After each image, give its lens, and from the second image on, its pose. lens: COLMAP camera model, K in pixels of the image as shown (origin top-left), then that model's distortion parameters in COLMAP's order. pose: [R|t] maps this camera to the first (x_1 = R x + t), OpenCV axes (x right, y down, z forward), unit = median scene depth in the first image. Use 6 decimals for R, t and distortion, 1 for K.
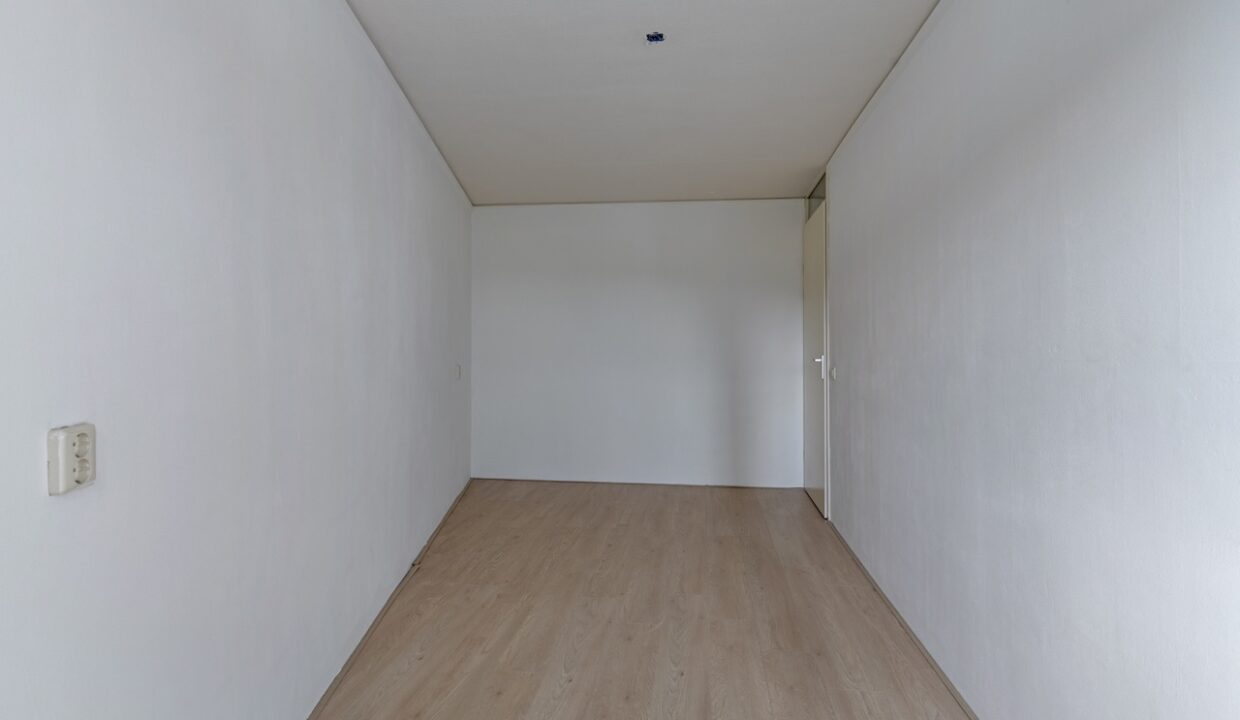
lens RADIAL K [[678.9, 0, 620.0], [0, 678.9, 360.0], [0, 0, 1]] dist [0.001815, 0.000246]
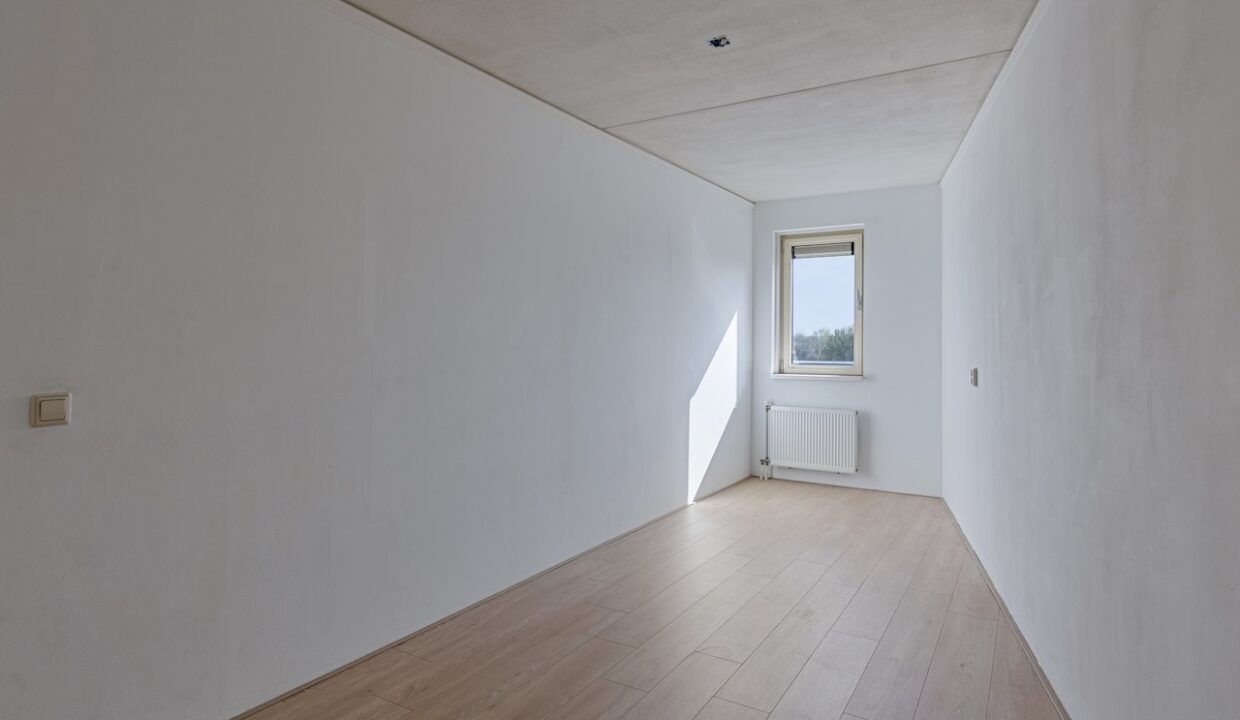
lens RADIAL K [[678.9, 0, 620.0], [0, 678.9, 360.0], [0, 0, 1]] dist [0.001815, 0.000246]
pose [[-0.924298, -0.003981, 0.381652, -0.172794], [0.004942, 0.999737, 0.022396, -0.013180], [-0.381641, 0.022586, -0.924035, 1.686565]]
